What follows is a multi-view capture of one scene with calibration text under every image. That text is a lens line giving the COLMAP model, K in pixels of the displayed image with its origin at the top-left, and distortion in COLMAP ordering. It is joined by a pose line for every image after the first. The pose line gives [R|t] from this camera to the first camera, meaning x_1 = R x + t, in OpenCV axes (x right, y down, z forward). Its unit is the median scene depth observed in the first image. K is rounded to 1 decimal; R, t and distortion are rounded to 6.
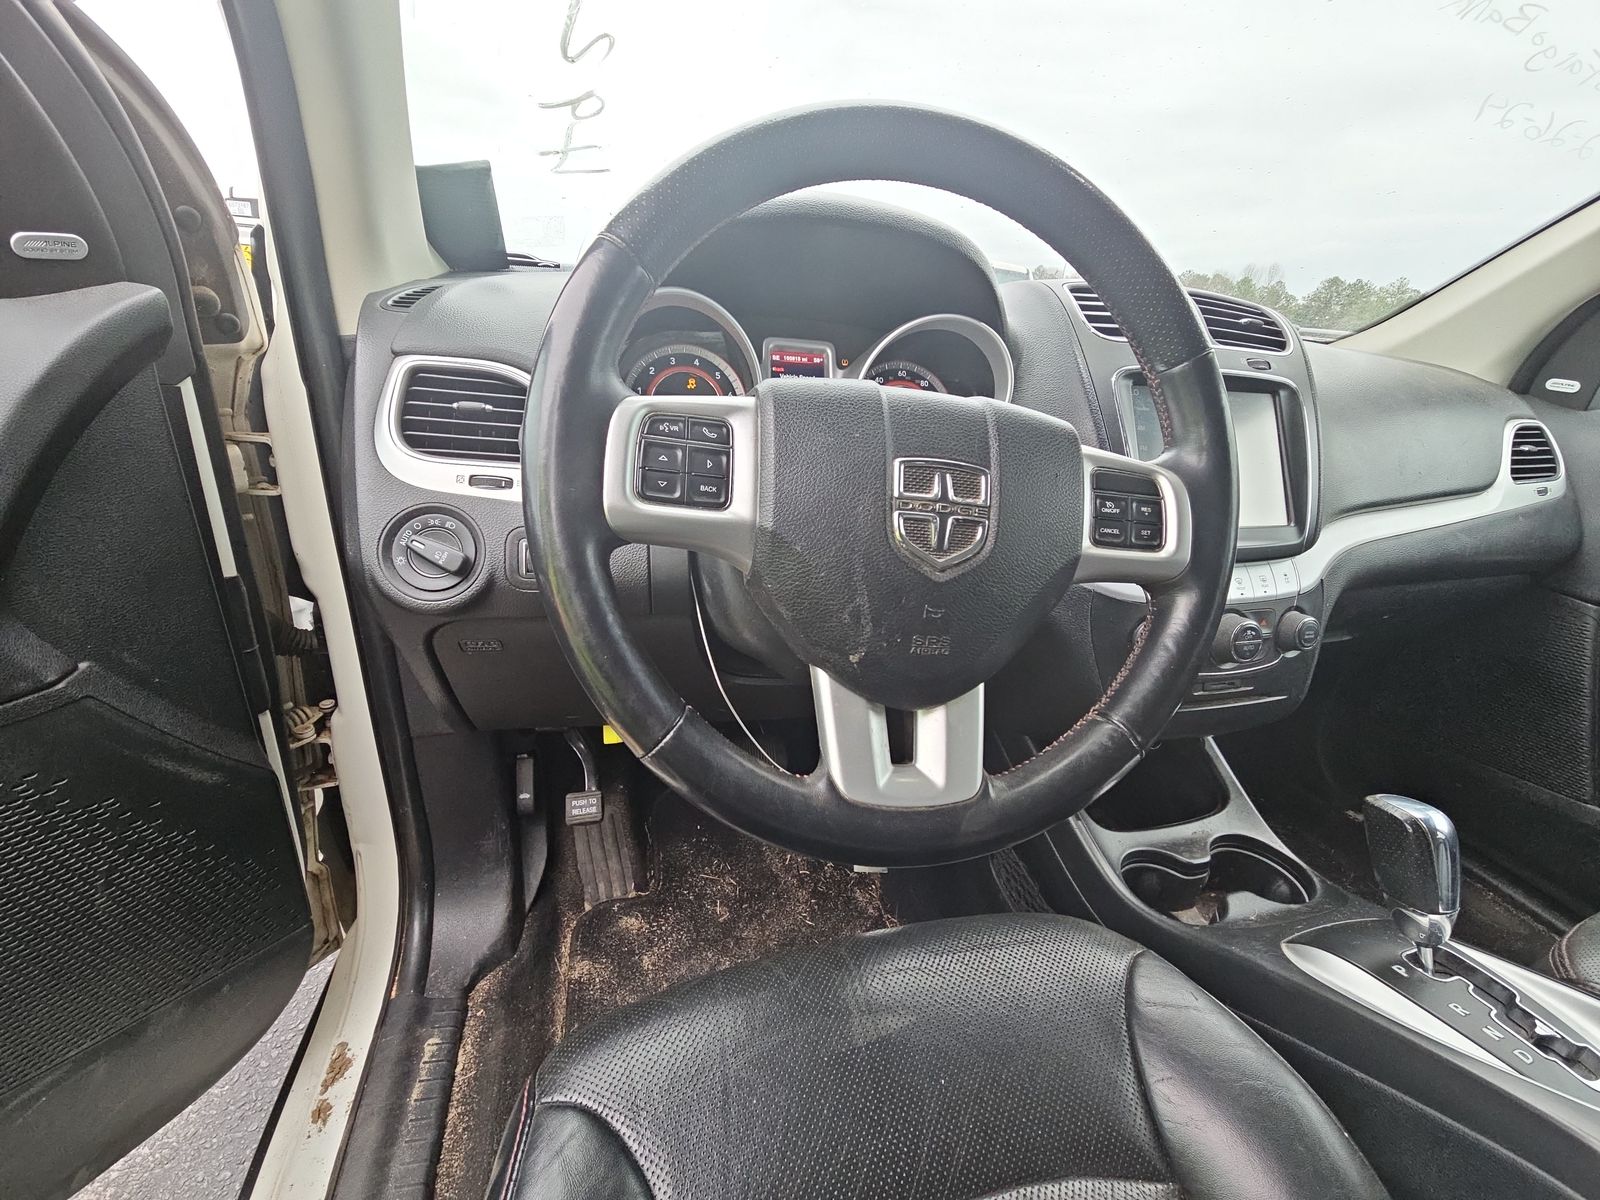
lens RADIAL K [[653.0, 0, 793.8], [0, 653.0, 600.7], [0, 0, 1]] dist [-0.002507, -0.002546]
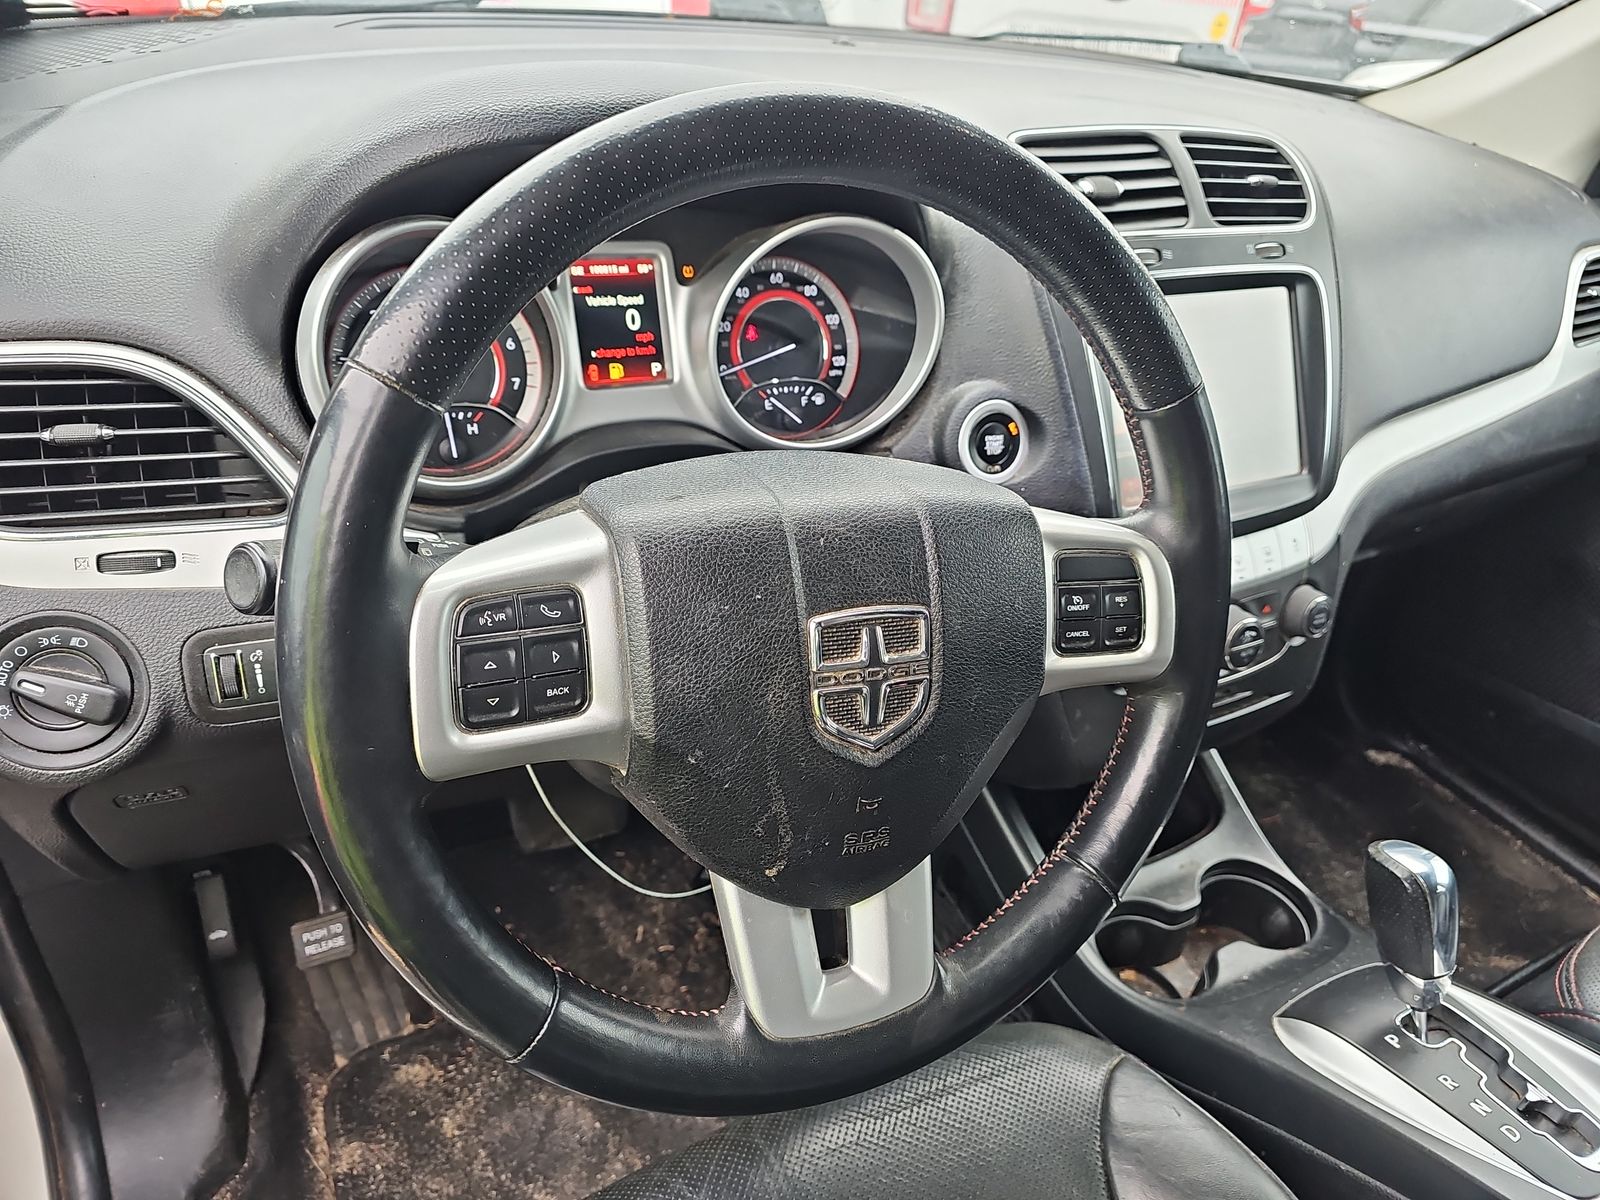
lens RADIAL K [[1085.4, 0, 812.7], [0, 1085.4, 592.5], [0, 0, 1]] dist [0.015556, -0.023746]
pose [[0.974784, -0.094413, 0.202195, -0.057699], [0.054962, 0.979754, 0.192513, -0.318548], [-0.216277, -0.176546, 0.960237, -0.118165]]
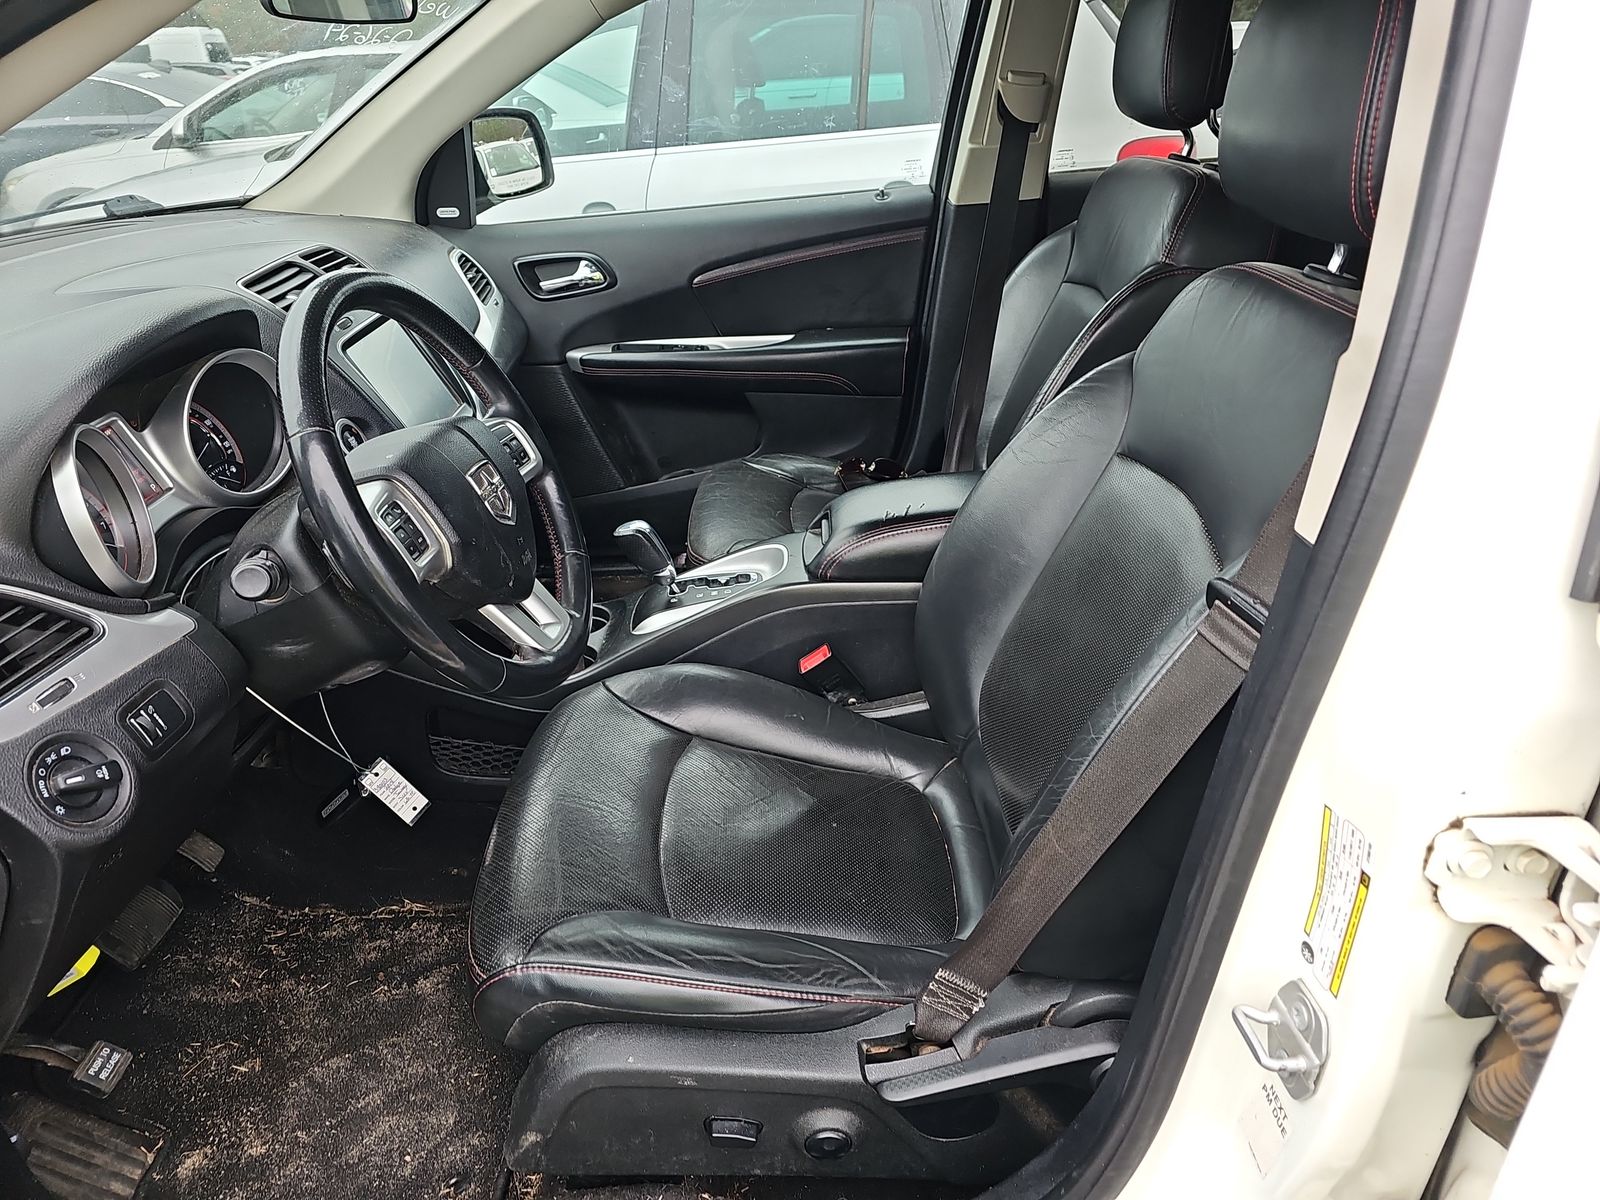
lens RADIAL K [[1085.4, 0, 815.2], [0, 1085.4, 588.5], [0, 0, 1]] dist [0.015556, -0.023746]
pose [[0.250522, -0.508100, 0.824059, -1.397129], [0.414811, 0.825445, 0.382849, -0.450031], [-0.874741, 0.245917, 0.417557, -0.617905]]
